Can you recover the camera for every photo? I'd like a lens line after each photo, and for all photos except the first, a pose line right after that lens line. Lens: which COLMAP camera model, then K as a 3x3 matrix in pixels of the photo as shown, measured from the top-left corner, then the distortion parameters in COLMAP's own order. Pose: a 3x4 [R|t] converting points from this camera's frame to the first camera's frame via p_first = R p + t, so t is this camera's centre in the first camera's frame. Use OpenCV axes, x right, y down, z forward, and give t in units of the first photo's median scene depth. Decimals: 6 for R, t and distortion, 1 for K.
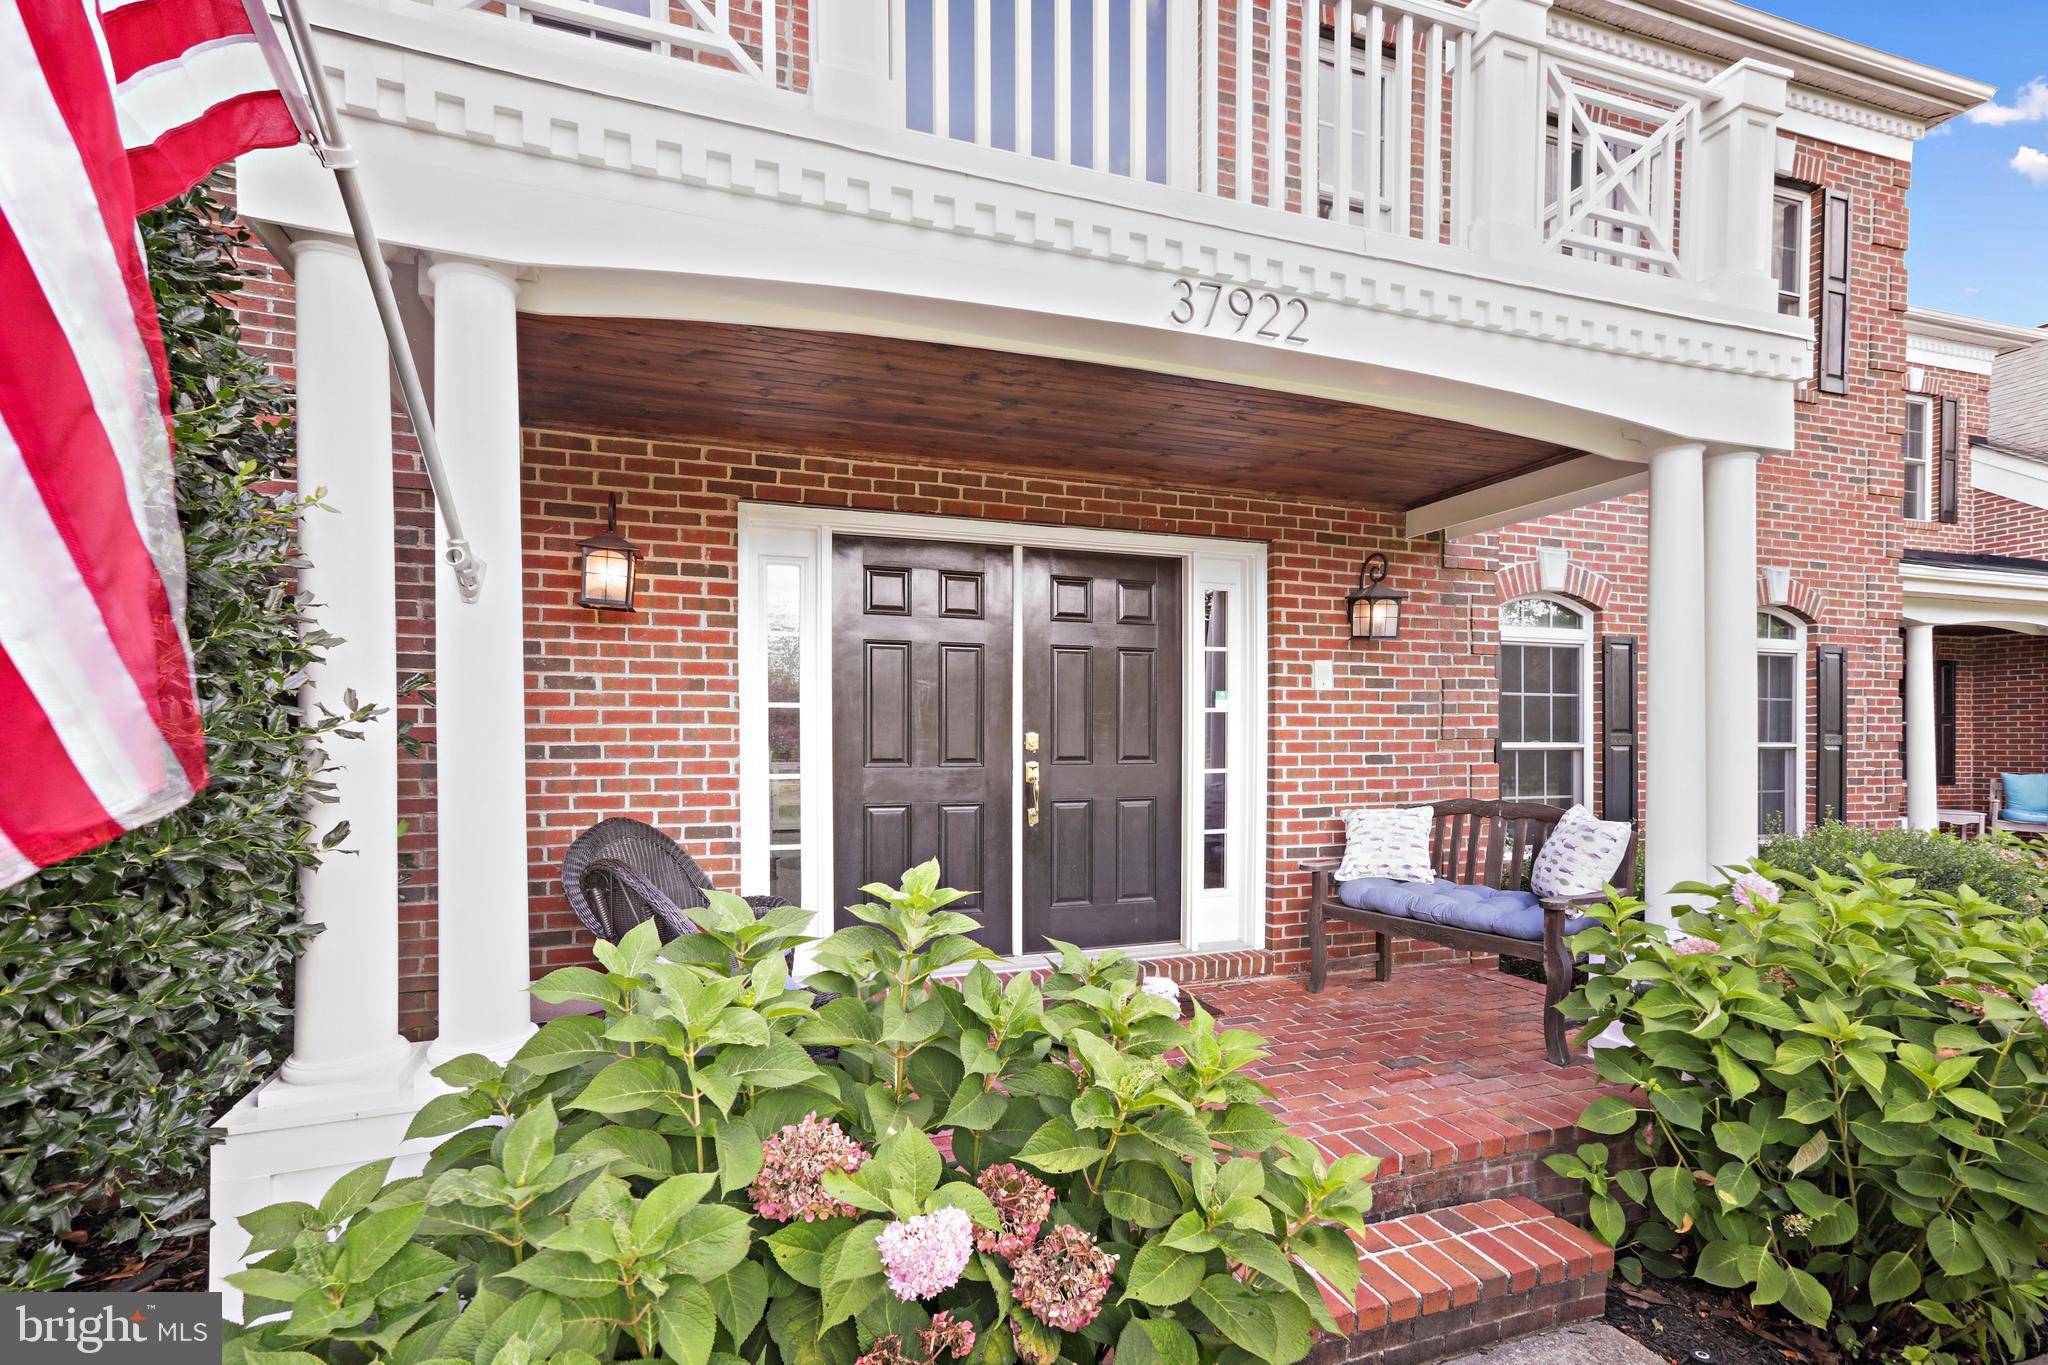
lens RADIAL K [[953.0, 0, 1024.0], [0, 953.0, 682.5], [0, 0, 1]] dist [-0.002749, 0.000168]
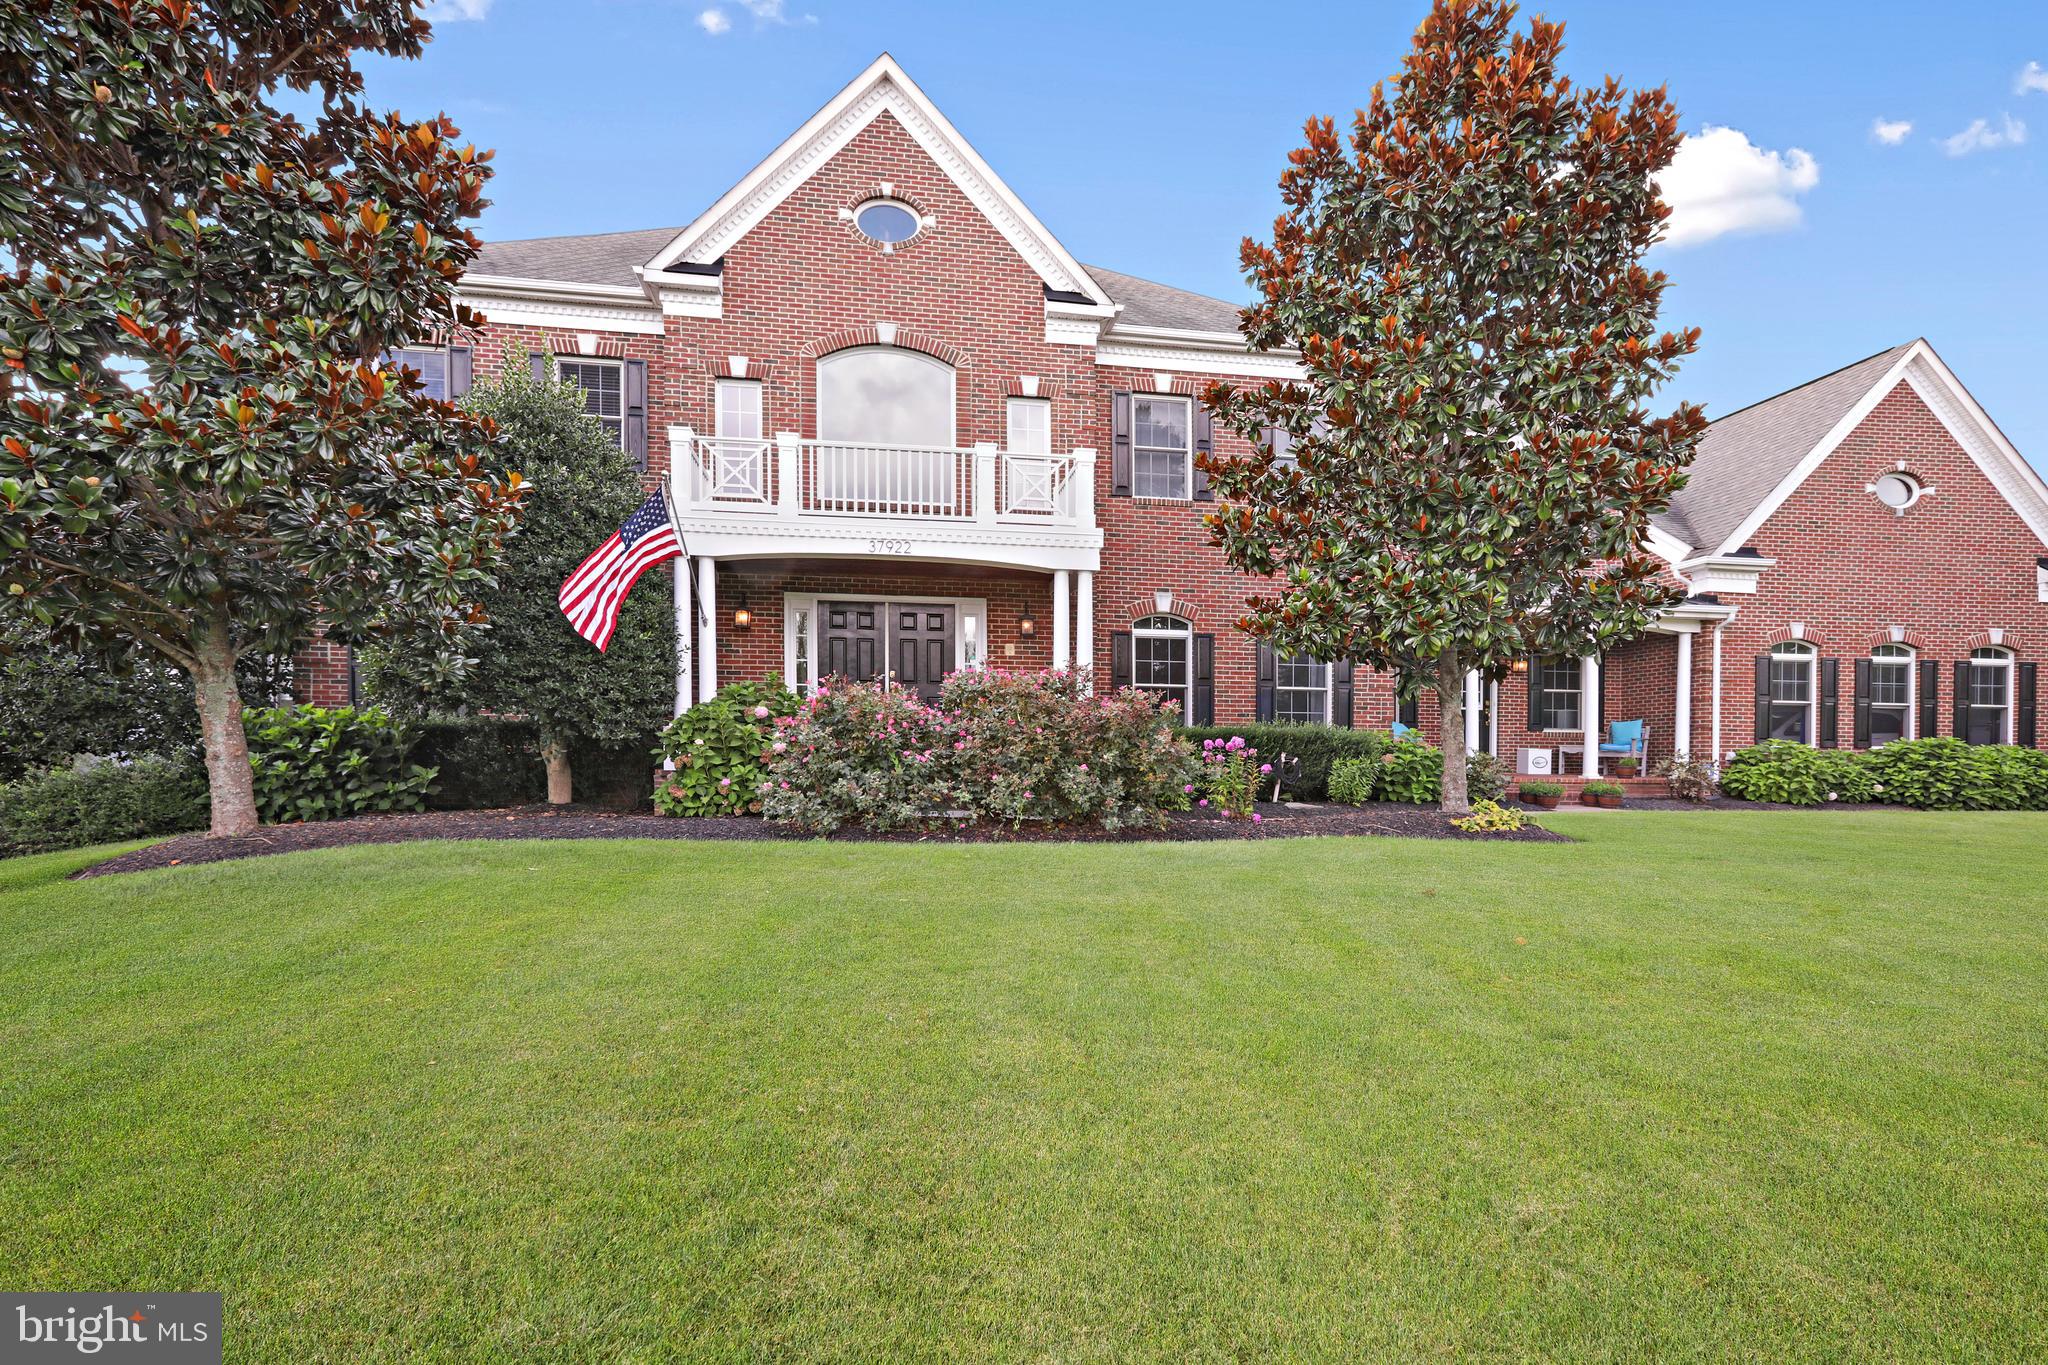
lens RADIAL K [[953.0, 0, 1024.0], [0, 953.0, 682.5], [0, 0, 1]] dist [-0.002749, 0.000168]
pose [[0.983914, -0.008482, -0.178441, 0.960349], [0.004671, 0.999752, -0.021765, 0.162602], [0.178581, 0.020582, 0.983710, -1.780046]]
